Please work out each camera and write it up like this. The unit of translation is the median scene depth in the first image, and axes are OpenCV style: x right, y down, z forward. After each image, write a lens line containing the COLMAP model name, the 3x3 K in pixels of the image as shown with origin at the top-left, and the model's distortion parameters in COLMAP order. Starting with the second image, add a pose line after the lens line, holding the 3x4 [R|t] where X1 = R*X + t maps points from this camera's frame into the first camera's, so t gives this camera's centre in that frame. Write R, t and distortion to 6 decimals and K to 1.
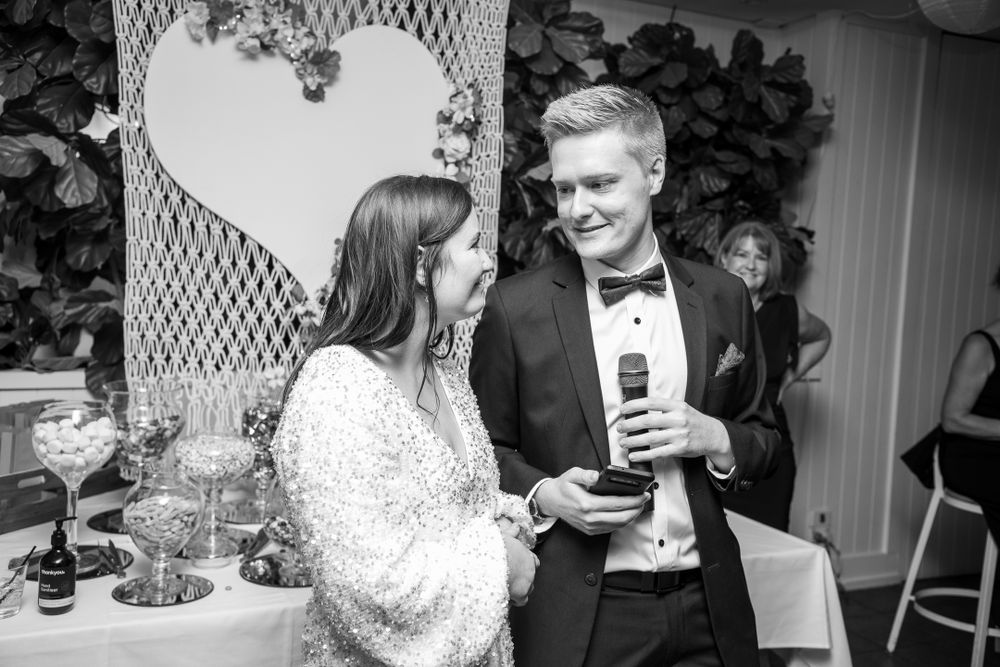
lens RADIAL K [[1006.9, 0, 500.6], [0, 1006.9, 334.0], [0, 0, 1]] dist [0.090343, 0.000000]
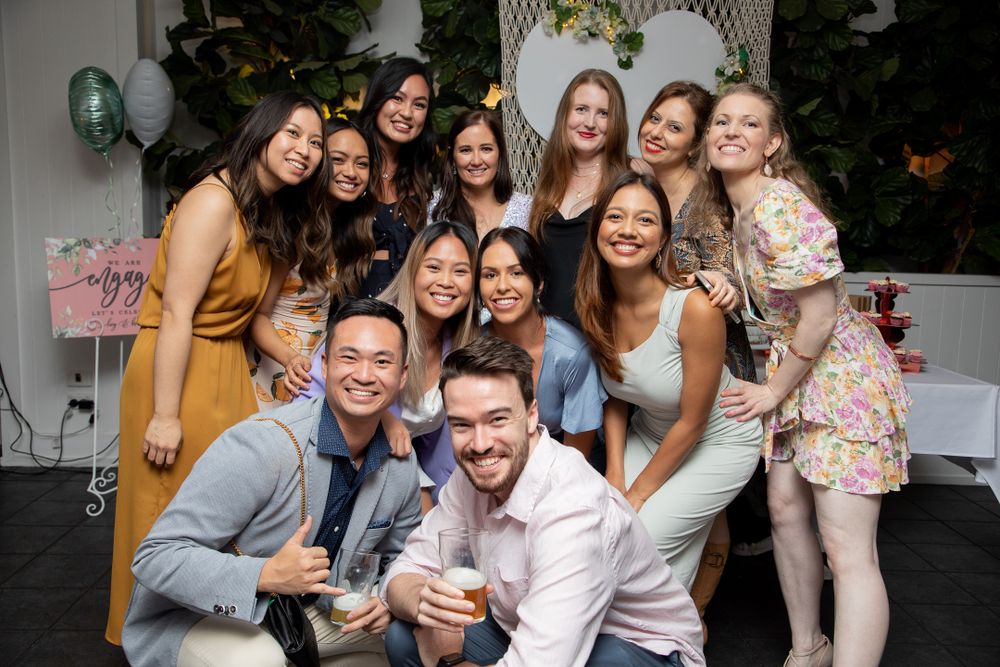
lens RADIAL K [[1006.9, 0, 502.1], [0, 1006.9, 331.5], [0, 0, 1]] dist [0.090343, 0.000000]
pose [[0.922789, 0.021176, -0.384723, 0.222252], [-0.012664, 0.999616, 0.024644, 0.113952], [0.385097, -0.017869, 0.922703, -0.418262]]
